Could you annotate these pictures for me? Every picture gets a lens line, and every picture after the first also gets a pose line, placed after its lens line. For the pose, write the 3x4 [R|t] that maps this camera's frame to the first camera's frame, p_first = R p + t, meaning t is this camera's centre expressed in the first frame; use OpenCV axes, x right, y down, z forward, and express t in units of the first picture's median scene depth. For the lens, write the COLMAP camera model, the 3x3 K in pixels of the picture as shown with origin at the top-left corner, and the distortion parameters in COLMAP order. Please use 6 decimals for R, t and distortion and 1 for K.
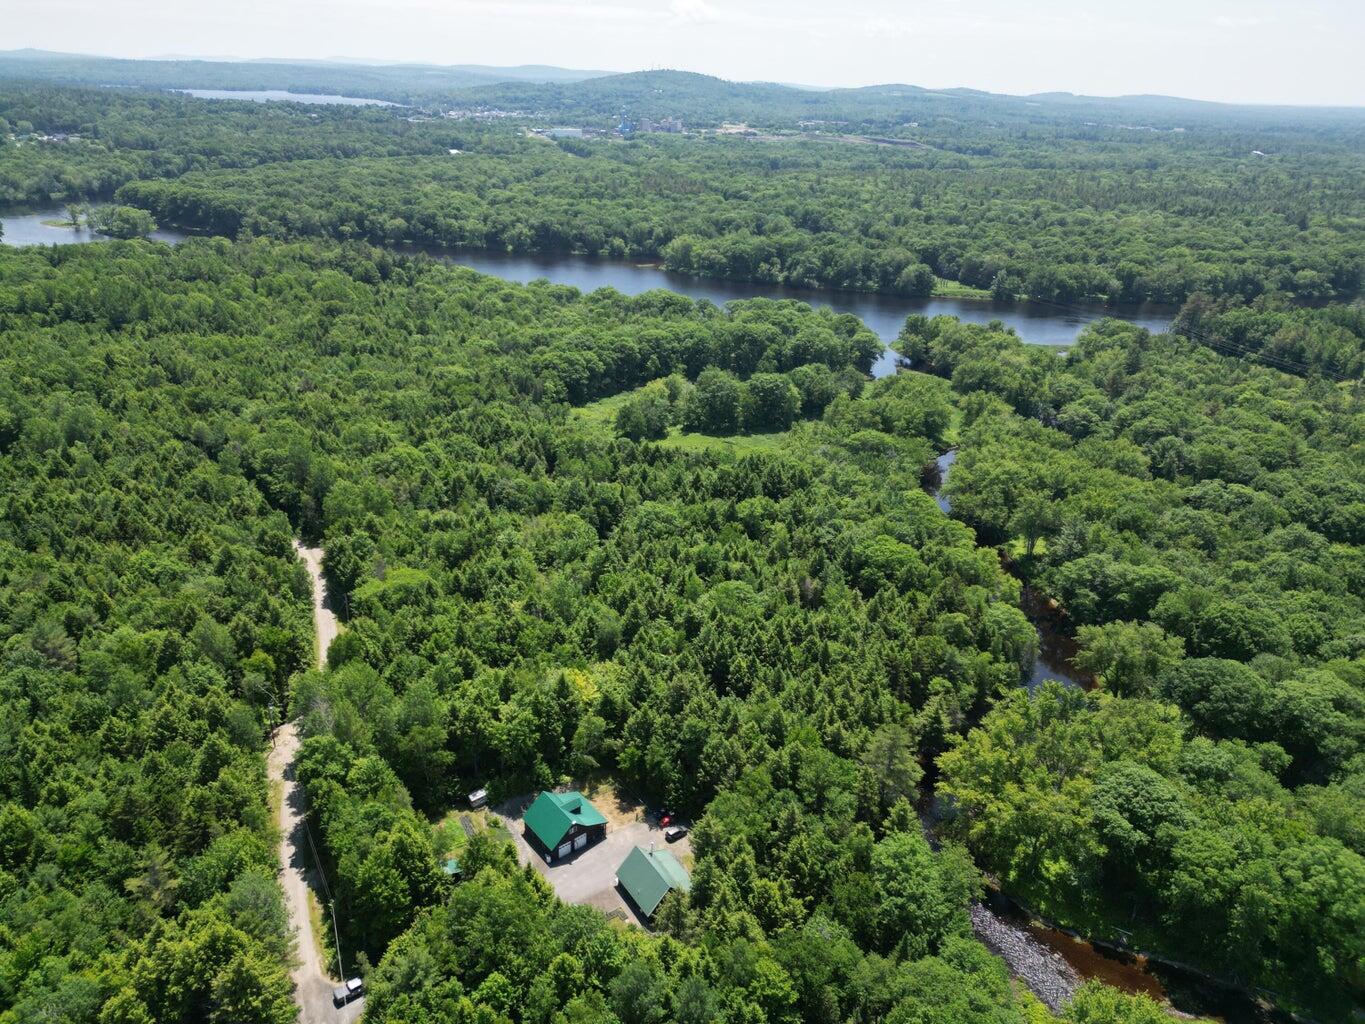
lens RADIAL K [[970.2, 0, 683.3], [0, 970.2, 522.2], [0, 0, 1]] dist [0.076514, -0.057718]
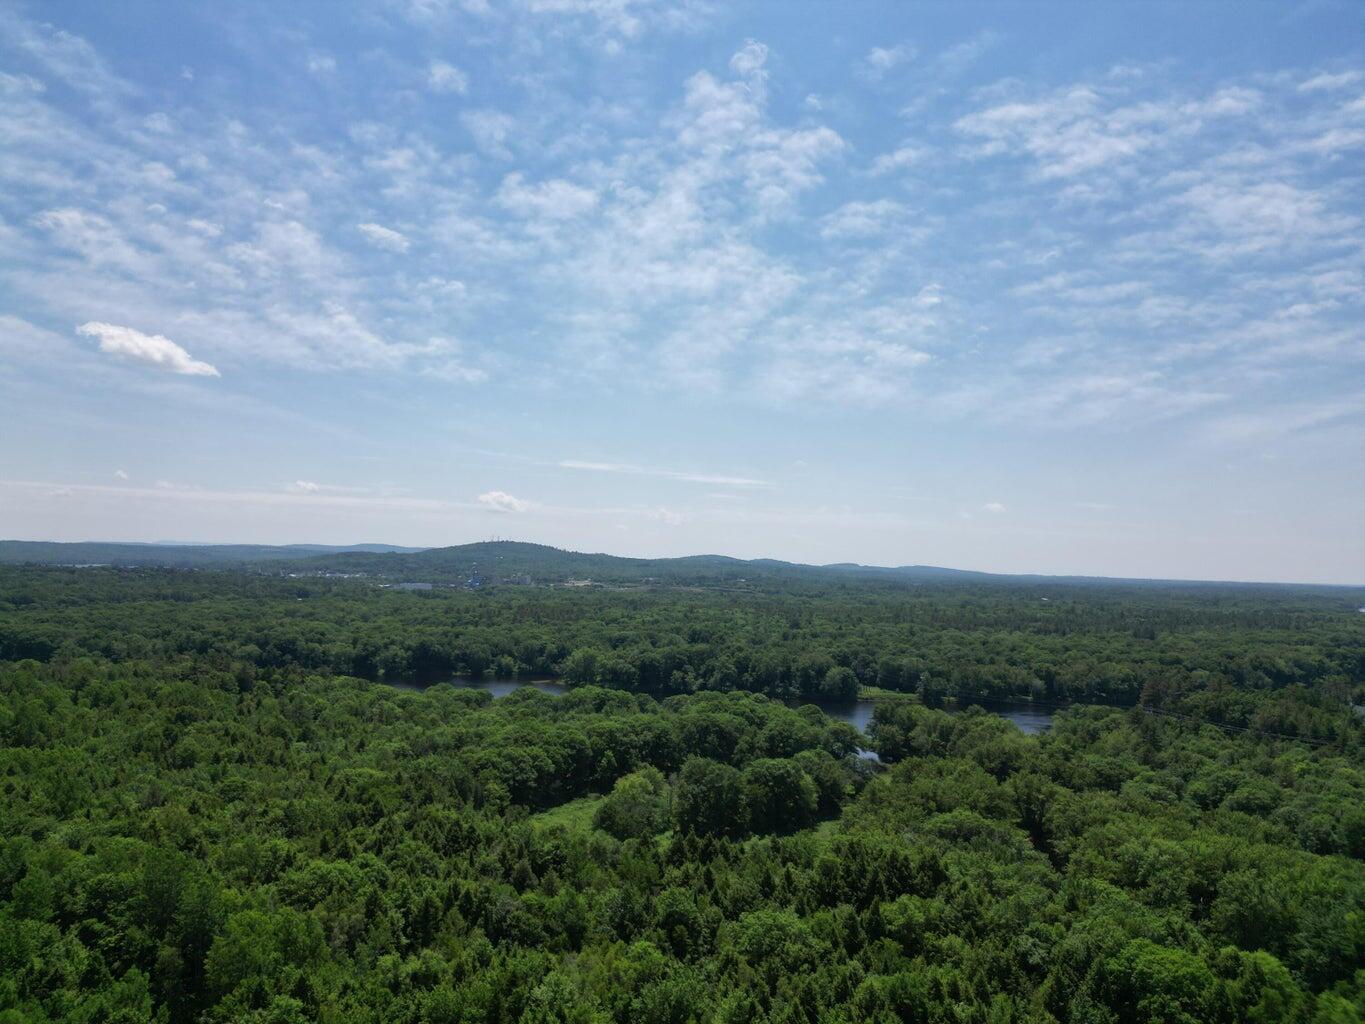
lens RADIAL K [[970.2, 0, 689.1], [0, 970.2, 511.3], [0, 0, 1]] dist [0.076514, -0.057718]
pose [[0.983543, 0.000509, 0.180675, -0.110295], [0.081441, 0.891395, -0.445850, 0.016003], [-0.161280, 0.453227, 0.876684, 0.190760]]
